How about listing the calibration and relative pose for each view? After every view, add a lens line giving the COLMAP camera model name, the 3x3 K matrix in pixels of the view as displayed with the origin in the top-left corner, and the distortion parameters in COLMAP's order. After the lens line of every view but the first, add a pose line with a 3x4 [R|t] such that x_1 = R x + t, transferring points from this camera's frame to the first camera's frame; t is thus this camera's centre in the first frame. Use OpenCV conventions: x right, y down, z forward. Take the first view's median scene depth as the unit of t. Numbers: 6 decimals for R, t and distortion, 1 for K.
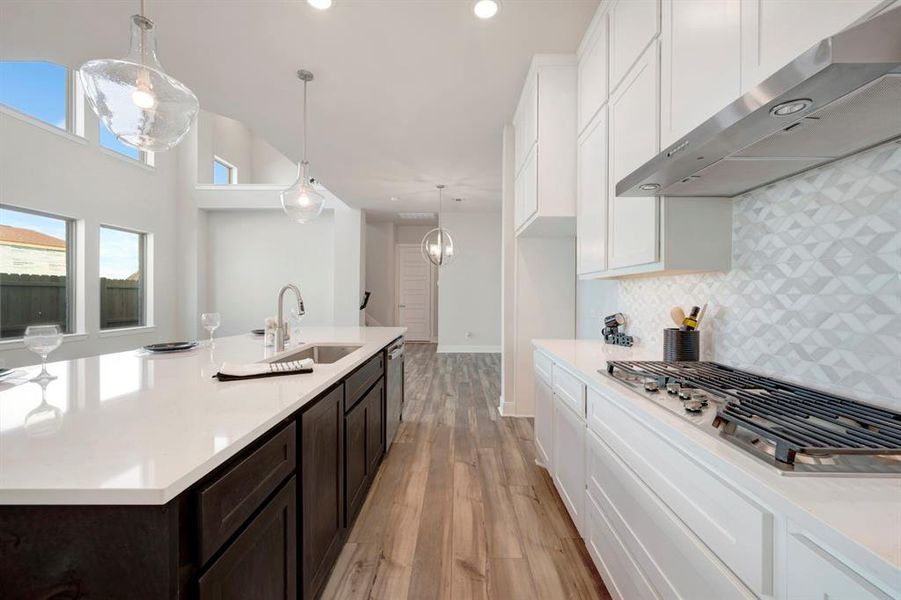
lens RADIAL K [[360.7, 0, 455.6], [0, 360.7, 294.5], [0, 0, 1]] dist [0.000706, -0.000228]
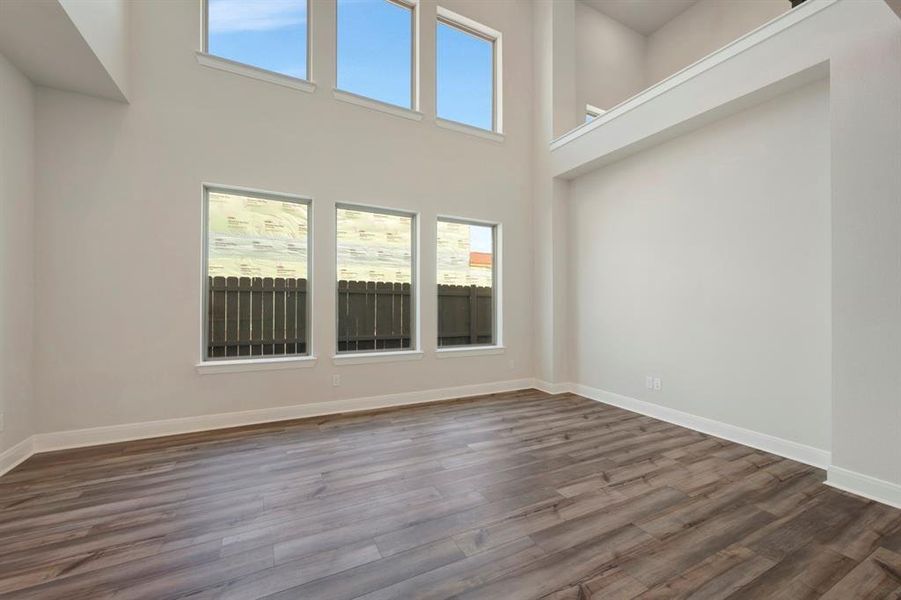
lens RADIAL K [[360.7, 0, 452.7], [0, 360.7, 304.0], [0, 0, 1]] dist [0.000706, -0.000228]
pose [[0.469691, 0.006940, -0.882804, -0.540281], [-0.007514, 0.999964, 0.003863, -0.007194], [0.882799, 0.004818, 0.469726, 1.373813]]
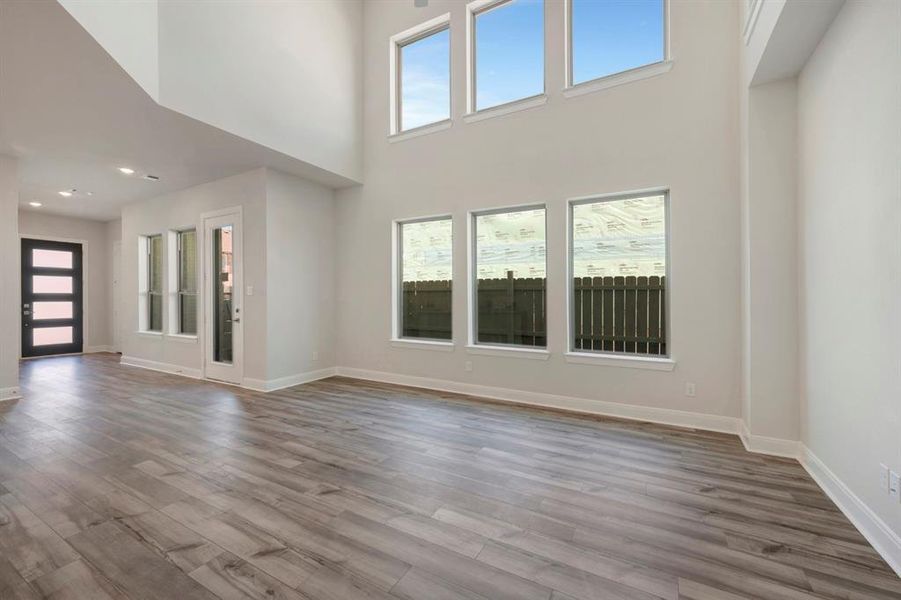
lens RADIAL K [[360.7, 0, 453.4], [0, 360.7, 303.1], [0, 0, 1]] dist [0.000706, -0.000228]
pose [[-0.470963, 0.009252, -0.882104, -0.523744], [-0.003338, 0.999919, 0.012270, -0.004820], [0.882147, 0.008723, -0.470894, 2.395379]]
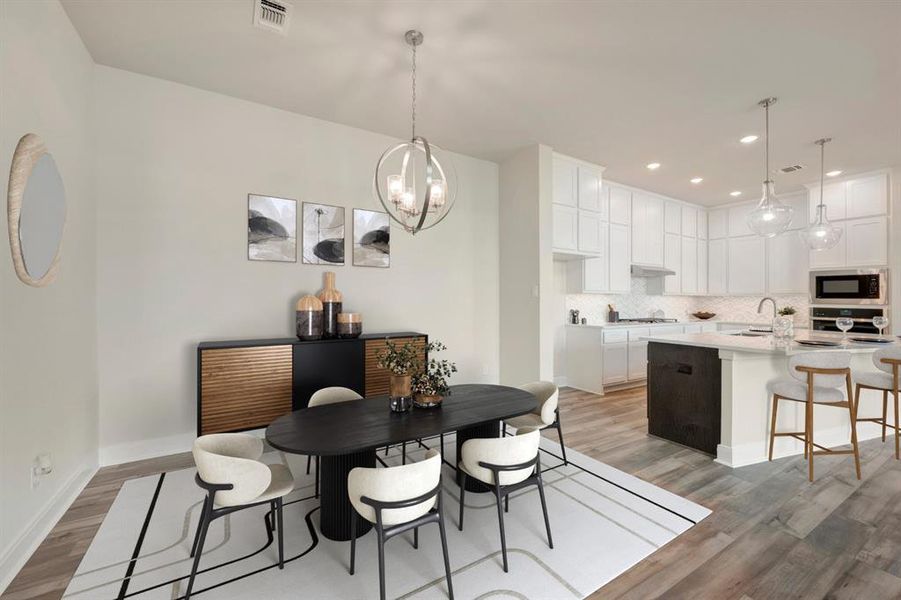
lens RADIAL K [[365.2, 0, 459.0], [0, 365.2, 298.1], [0, 0, 1]] dist [0.007668, 0.000341]
pose [[-0.537868, -0.005125, 0.843014, -0.885324], [-0.007981, 0.999968, 0.000987, -0.010488], [-0.842992, -0.006197, -0.537891, 2.478952]]
